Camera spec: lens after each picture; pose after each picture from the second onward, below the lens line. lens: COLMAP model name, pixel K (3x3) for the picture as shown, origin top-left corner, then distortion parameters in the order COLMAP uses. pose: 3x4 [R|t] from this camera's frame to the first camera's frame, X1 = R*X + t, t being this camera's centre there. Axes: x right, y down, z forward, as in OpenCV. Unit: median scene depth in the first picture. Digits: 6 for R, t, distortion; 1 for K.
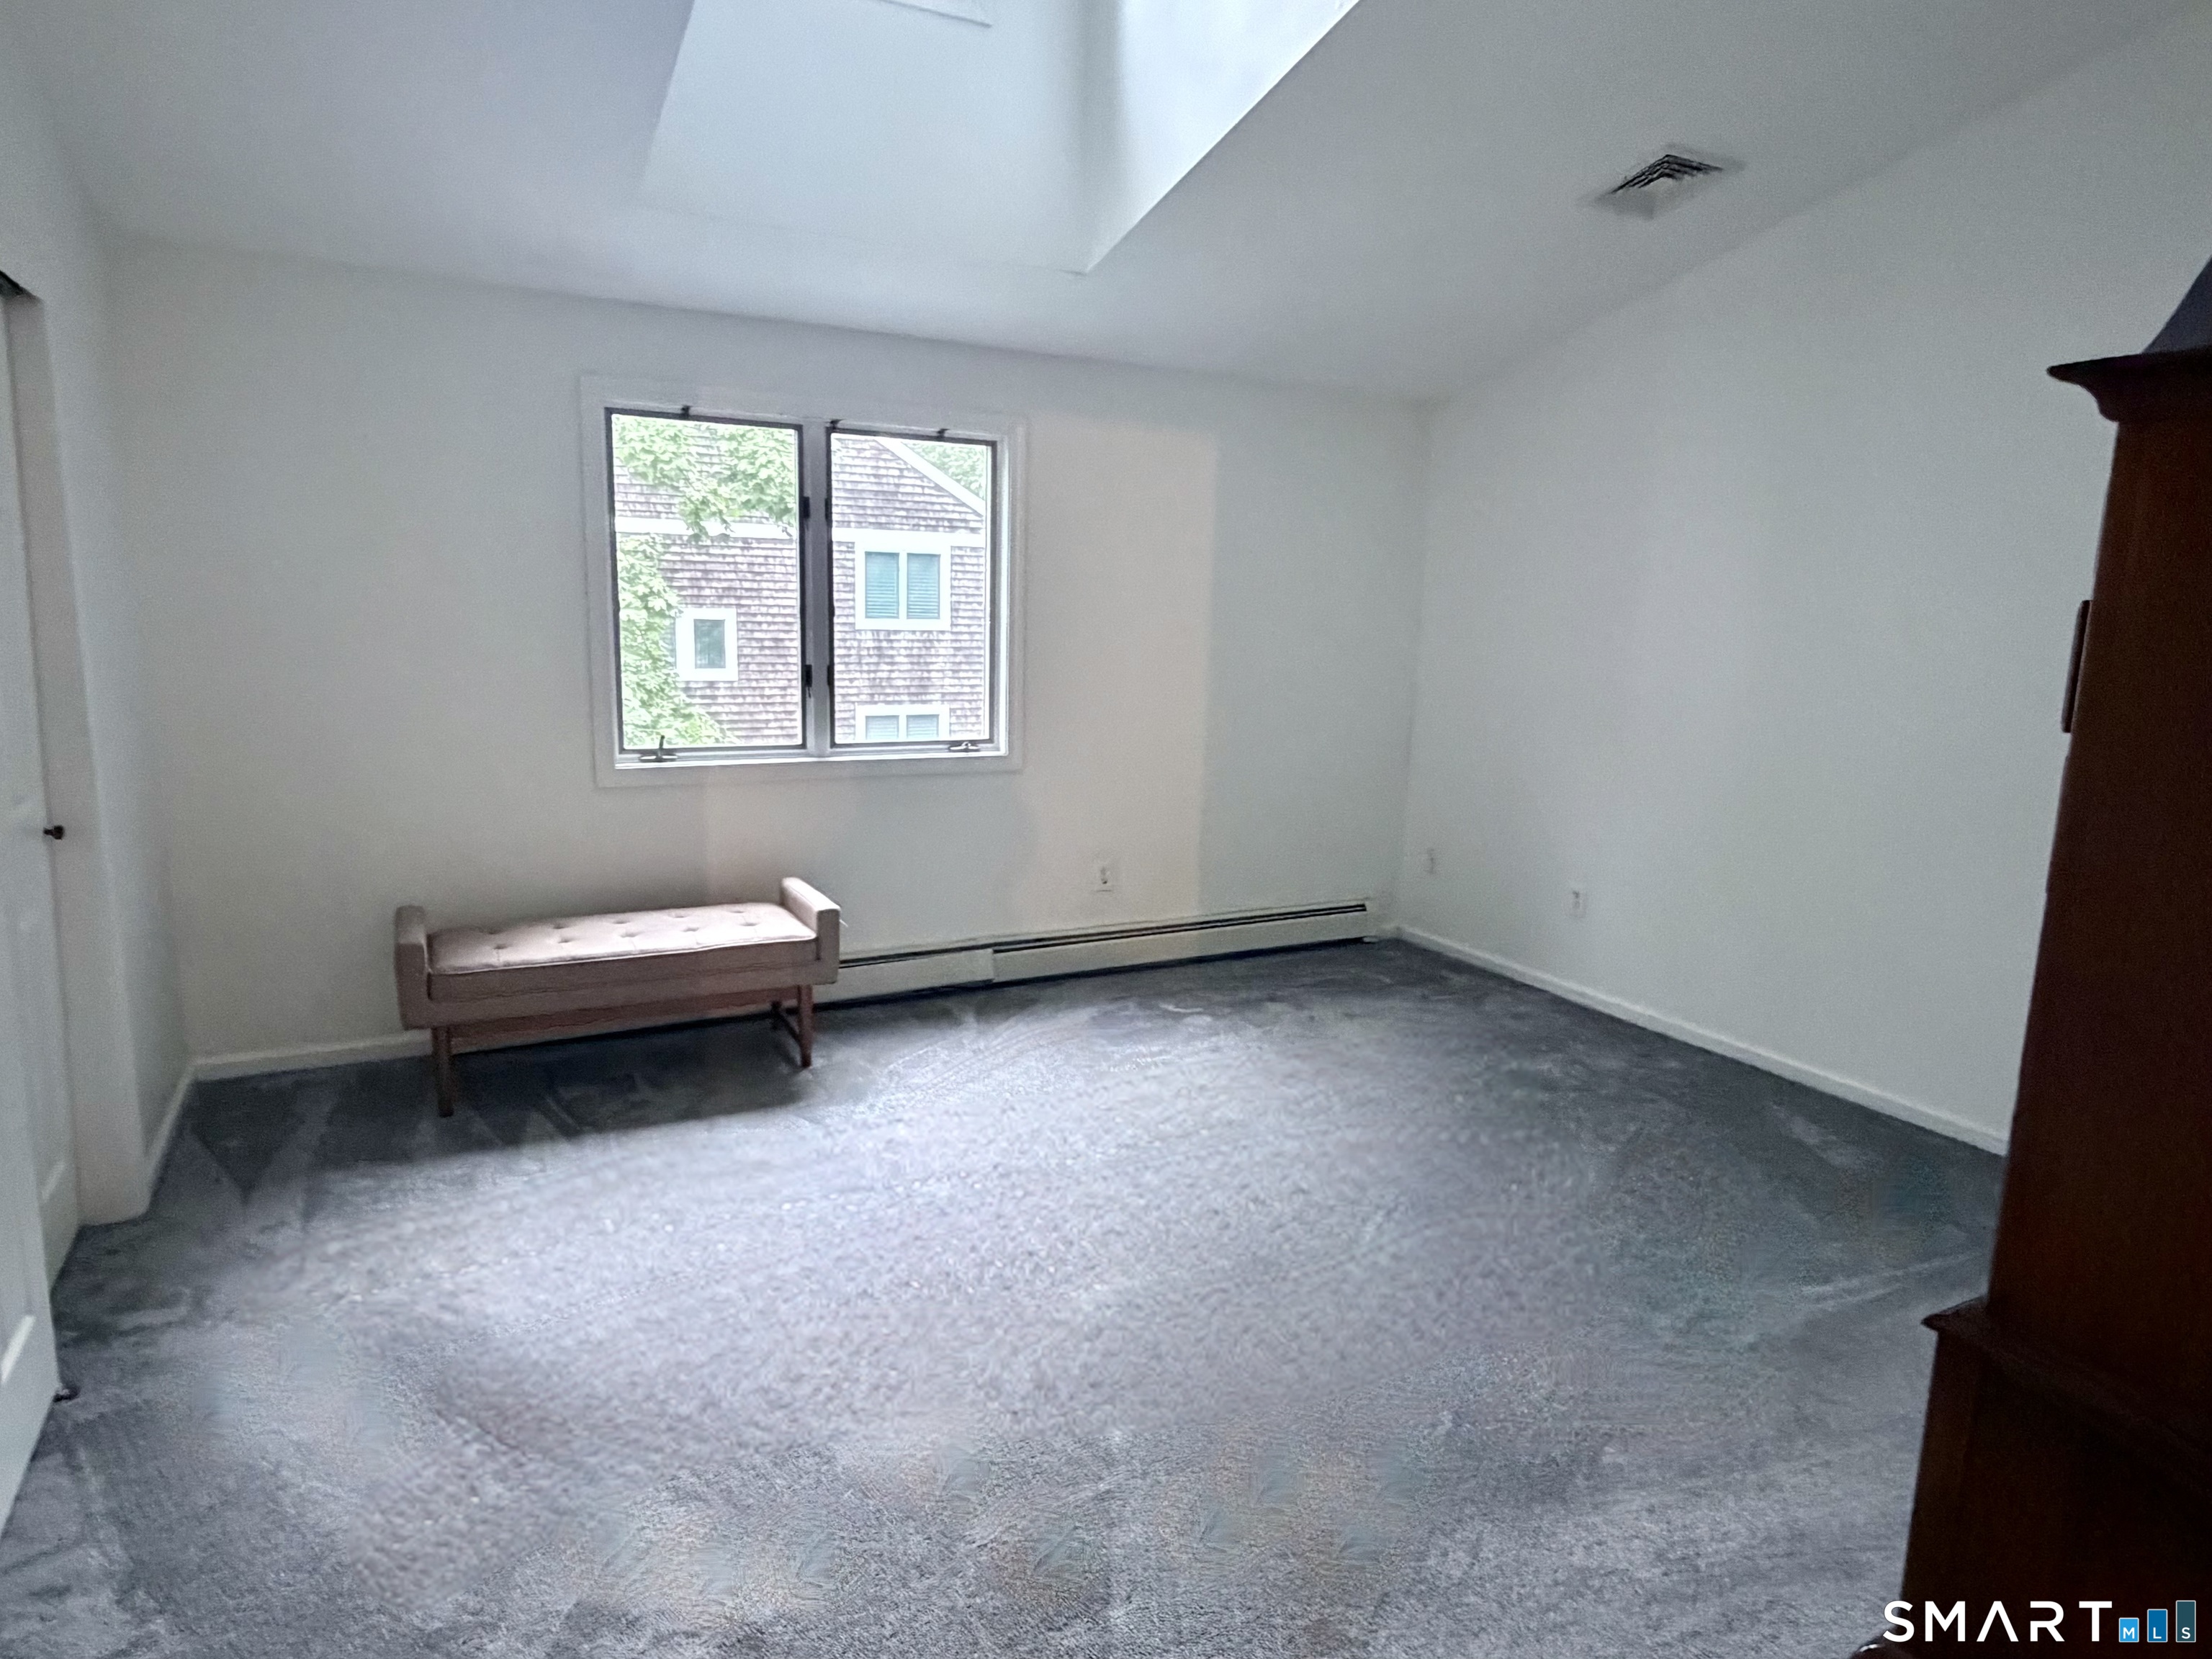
lens RADIAL K [[1306.0, 0, 1106.0], [0, 1306.0, 829.5], [0, 0, 1]] dist [0.001493, 0.000277]
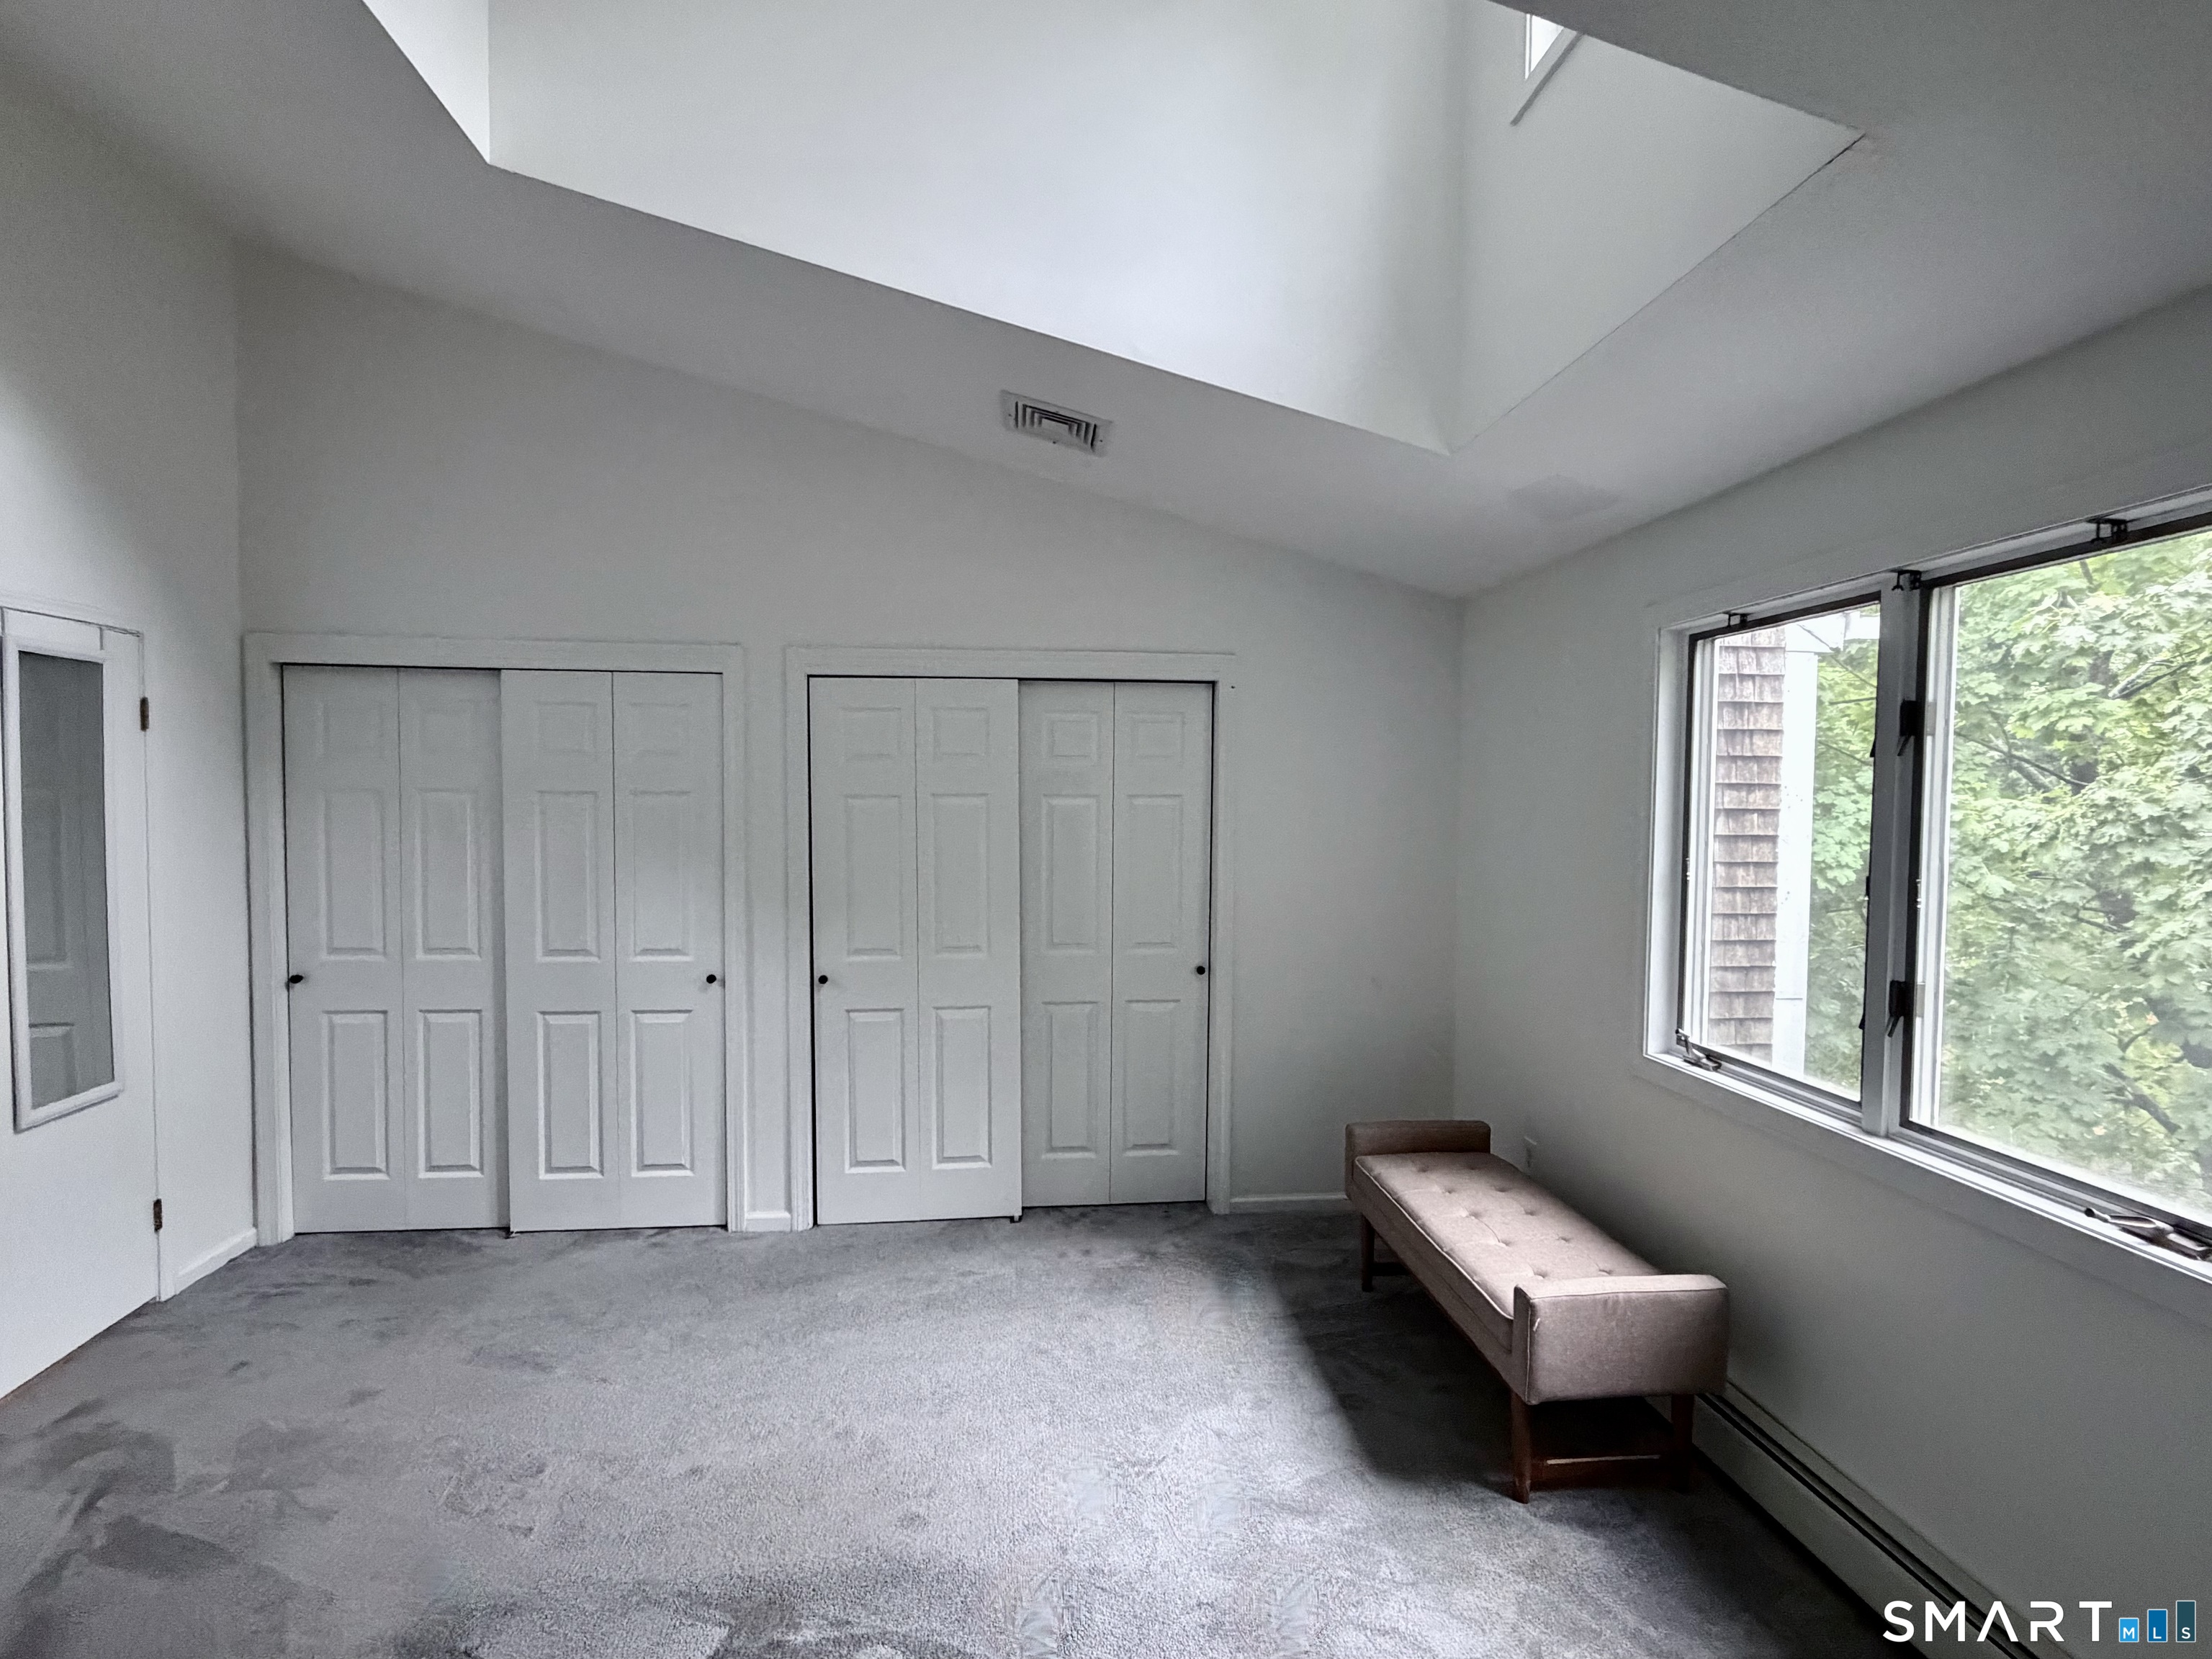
lens RADIAL K [[1057.9, 0, 1106.0], [0, 1057.9, 829.5], [0, 0, 1]] dist [-0.000586, -0.000209]
pose [[-0.387924, 0.000137, -0.921691, 0.436680], [-0.172061, 0.982410, 0.072563, -0.204058], [0.905489, 0.186736, -0.381077, 1.043989]]
